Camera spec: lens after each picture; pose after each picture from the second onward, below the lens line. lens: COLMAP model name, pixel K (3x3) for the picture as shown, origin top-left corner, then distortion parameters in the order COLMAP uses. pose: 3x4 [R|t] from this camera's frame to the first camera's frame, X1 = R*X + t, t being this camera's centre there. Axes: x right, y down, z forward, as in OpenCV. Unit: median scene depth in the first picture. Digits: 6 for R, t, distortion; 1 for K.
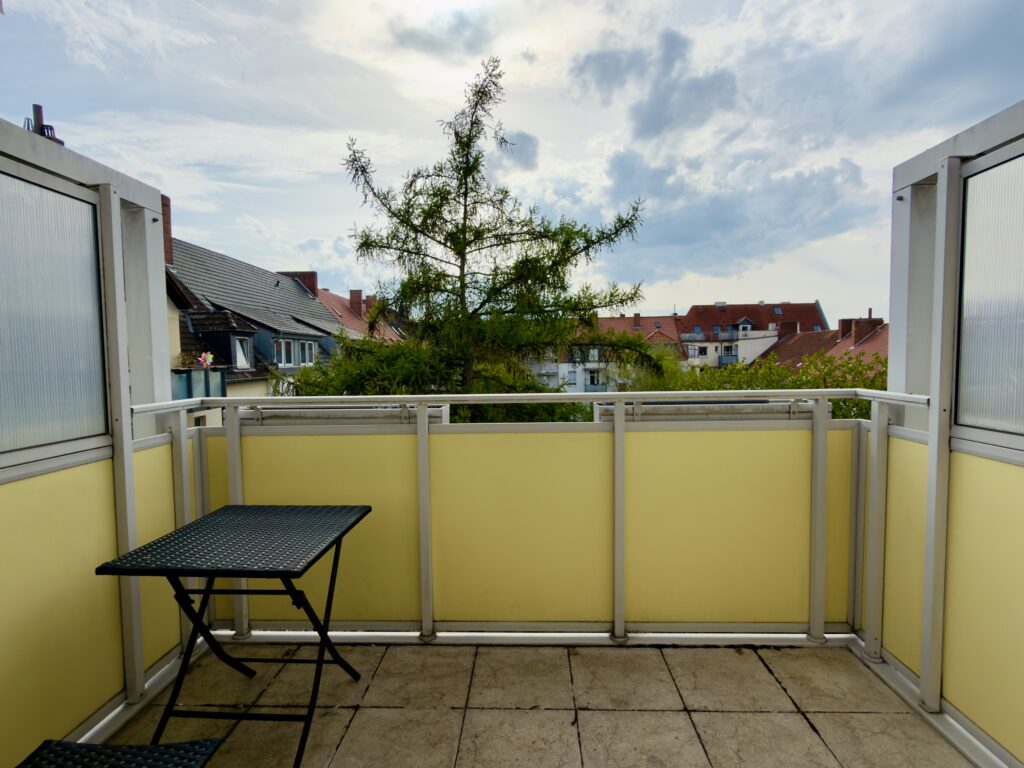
lens RADIAL K [[481.8, 0, 512.0], [0, 481.8, 384.0], [0, 0, 1]] dist [-0.002707, -0.000406]
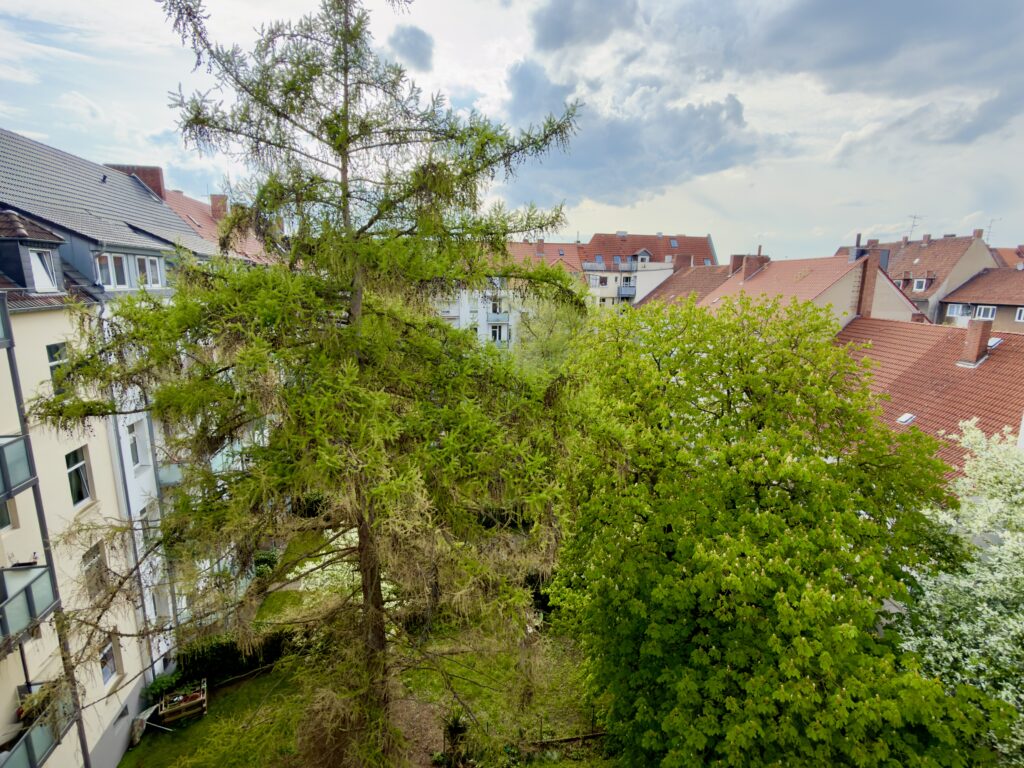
lens RADIAL K [[481.8, 0, 512.0], [0, 481.8, 384.0], [0, 0, 1]] dist [-0.002707, -0.000406]
pose [[0.978158, -0.014513, 0.207358, -0.004282], [-0.017682, 0.988134, 0.152570, -0.023788], [-0.207111, -0.152904, 0.966295, 0.136079]]
